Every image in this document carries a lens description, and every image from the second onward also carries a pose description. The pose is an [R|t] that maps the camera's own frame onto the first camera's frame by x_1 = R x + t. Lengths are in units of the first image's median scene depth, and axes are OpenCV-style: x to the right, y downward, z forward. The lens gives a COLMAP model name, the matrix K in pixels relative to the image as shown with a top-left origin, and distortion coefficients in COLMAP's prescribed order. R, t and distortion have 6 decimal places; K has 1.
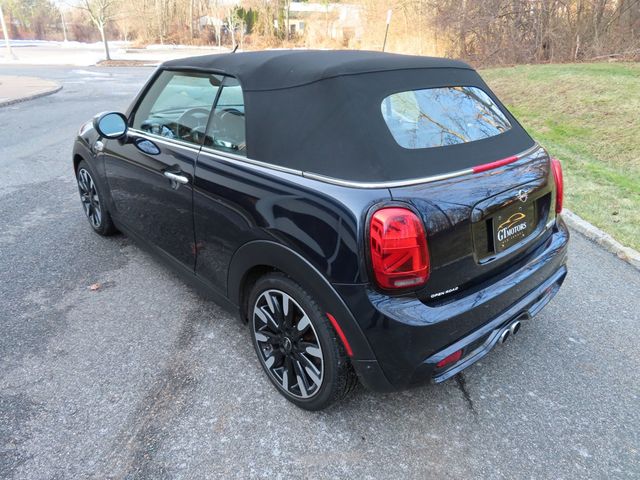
lens RADIAL K [[455.2, 0, 316.4], [0, 455.2, 245.0], [0, 0, 1]] dist [-0.012478, 0.008969]
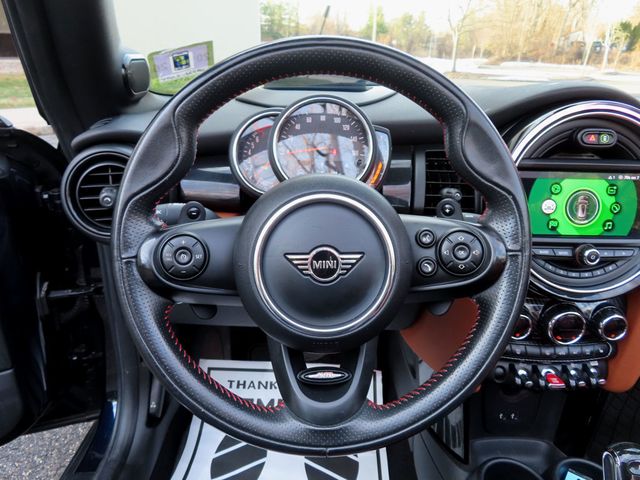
lens RADIAL K [[455.2, 0, 320.5], [0, 455.2, 239.3], [0, 0, 1]] dist [-0.012478, 0.008969]
pose [[0.769724, 0.248758, -0.587915, -0.172082], [-0.277001, 0.959885, 0.043483, -0.251454], [0.575148, 0.129383, 0.807753, 0.903048]]
